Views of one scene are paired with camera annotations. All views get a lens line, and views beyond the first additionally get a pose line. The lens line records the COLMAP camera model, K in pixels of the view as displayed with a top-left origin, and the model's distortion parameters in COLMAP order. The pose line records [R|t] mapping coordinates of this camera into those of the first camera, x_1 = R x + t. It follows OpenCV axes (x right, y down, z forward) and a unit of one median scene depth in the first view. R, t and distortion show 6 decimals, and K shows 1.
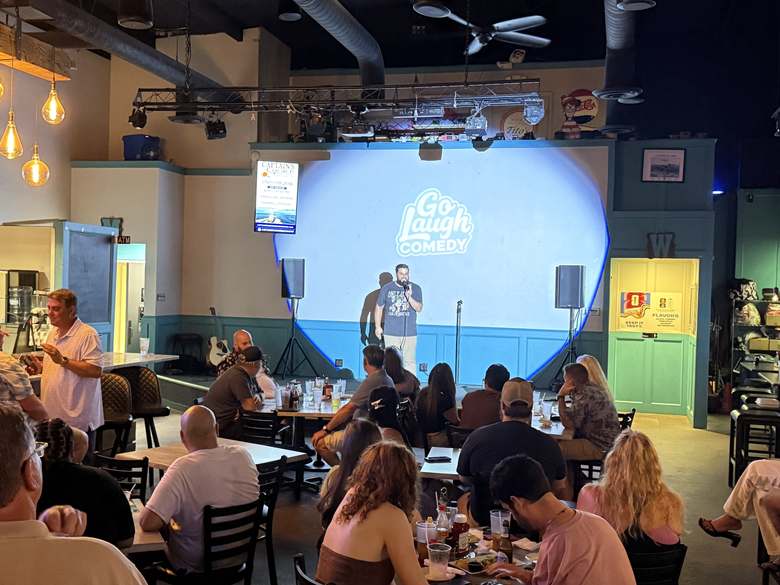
lens RADIAL K [[938.7, 0, 391.5], [0, 938.7, 304.3], [0, 0, 1]] dist [0.210225, -0.477379]
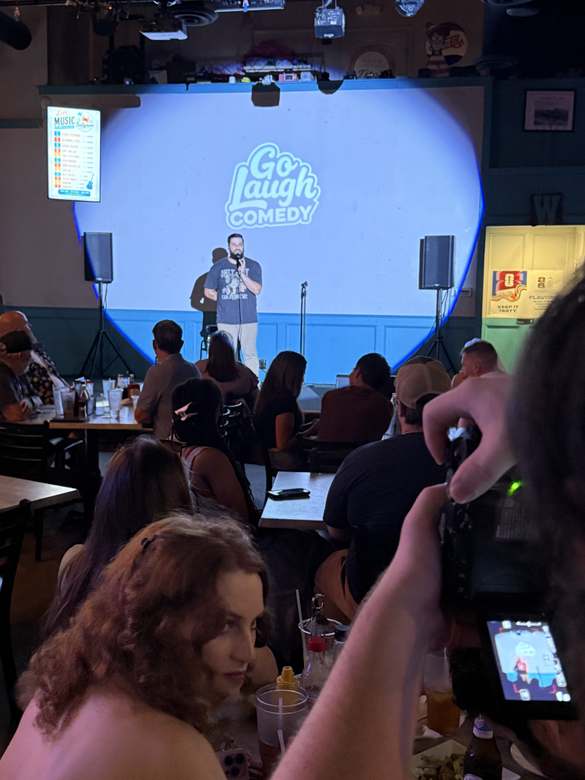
lens RADIAL K [[938.7, 0, 292.5], [0, 938.7, 390.0], [0, 0, 1]] dist [0.210225, -0.477379]
pose [[0.997542, -0.019305, 0.067353, 0.004732], [0.013443, 0.996168, 0.086421, 0.018384], [-0.068764, -0.085303, 0.993979, 0.170168]]
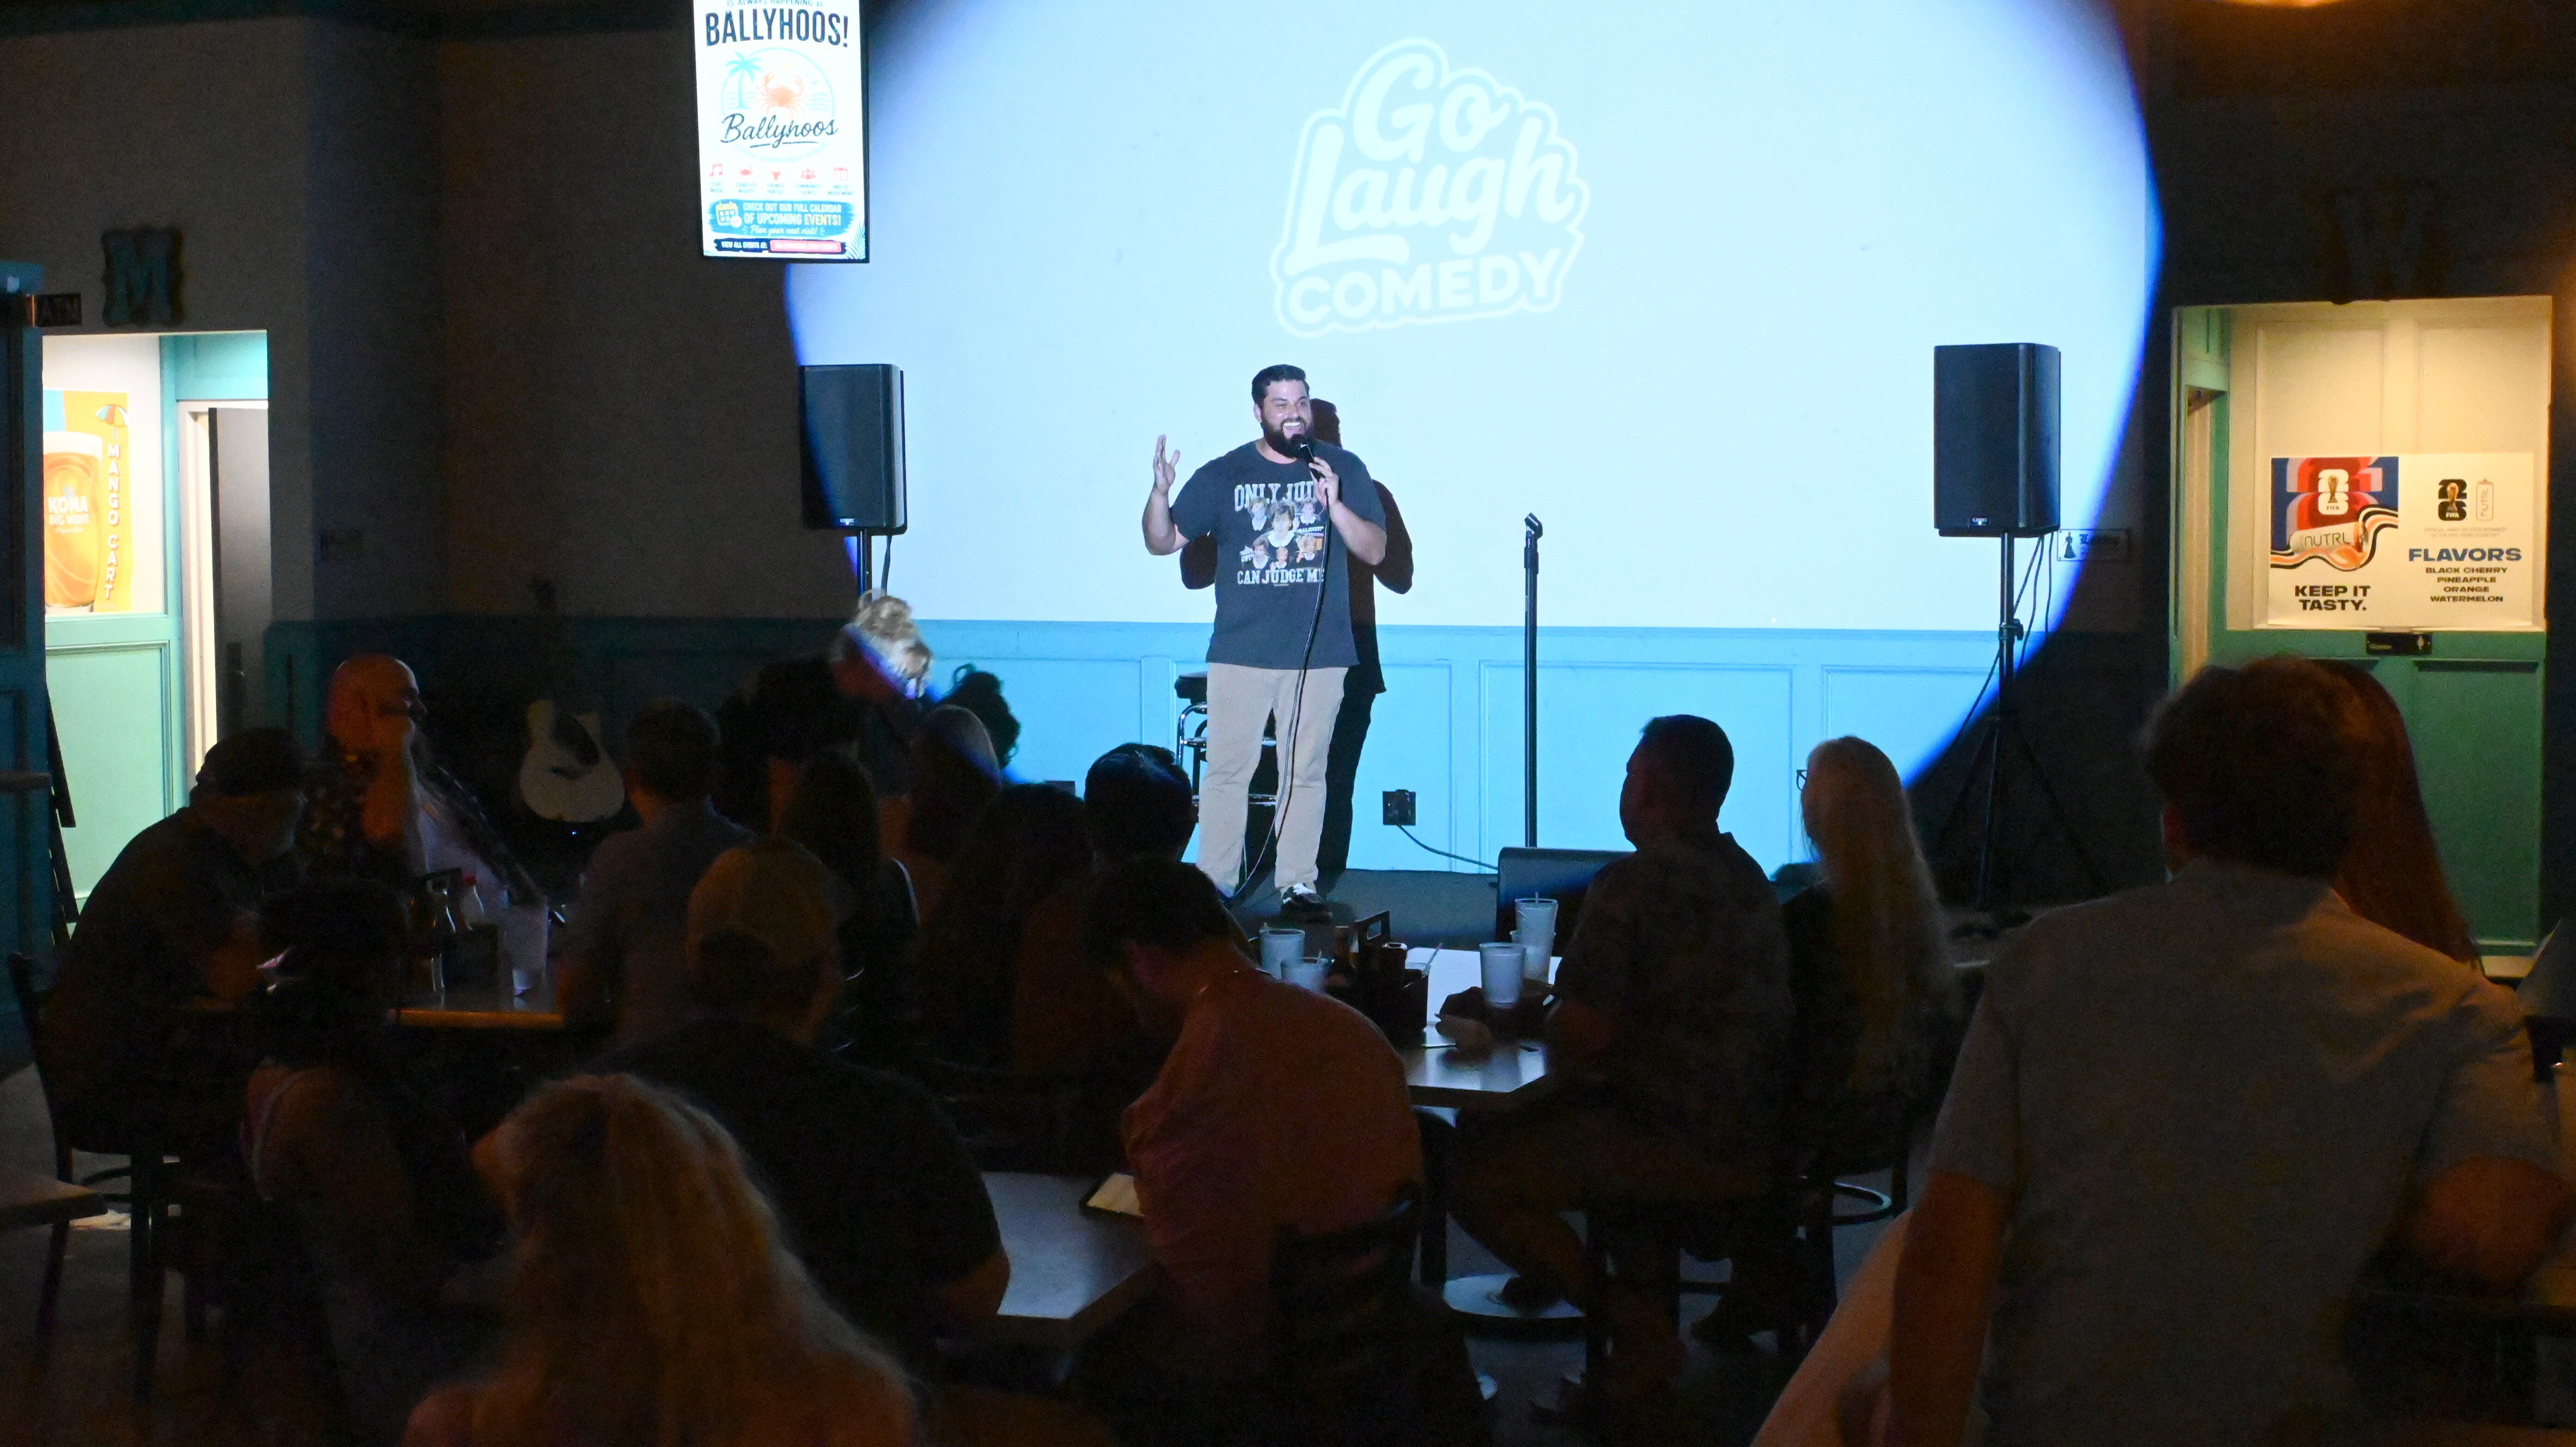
lens RADIAL K [[3704.6, 0, 1288.0], [0, 3704.6, 723.5], [0, 0, 1]] dist [0.028638, -0.107369]
pose [[0.989487, -0.024870, -0.142468, 0.139945], [0.030601, 0.998802, 0.038176, 0.010026], [0.141348, -0.042134, 0.989063, 0.083855]]
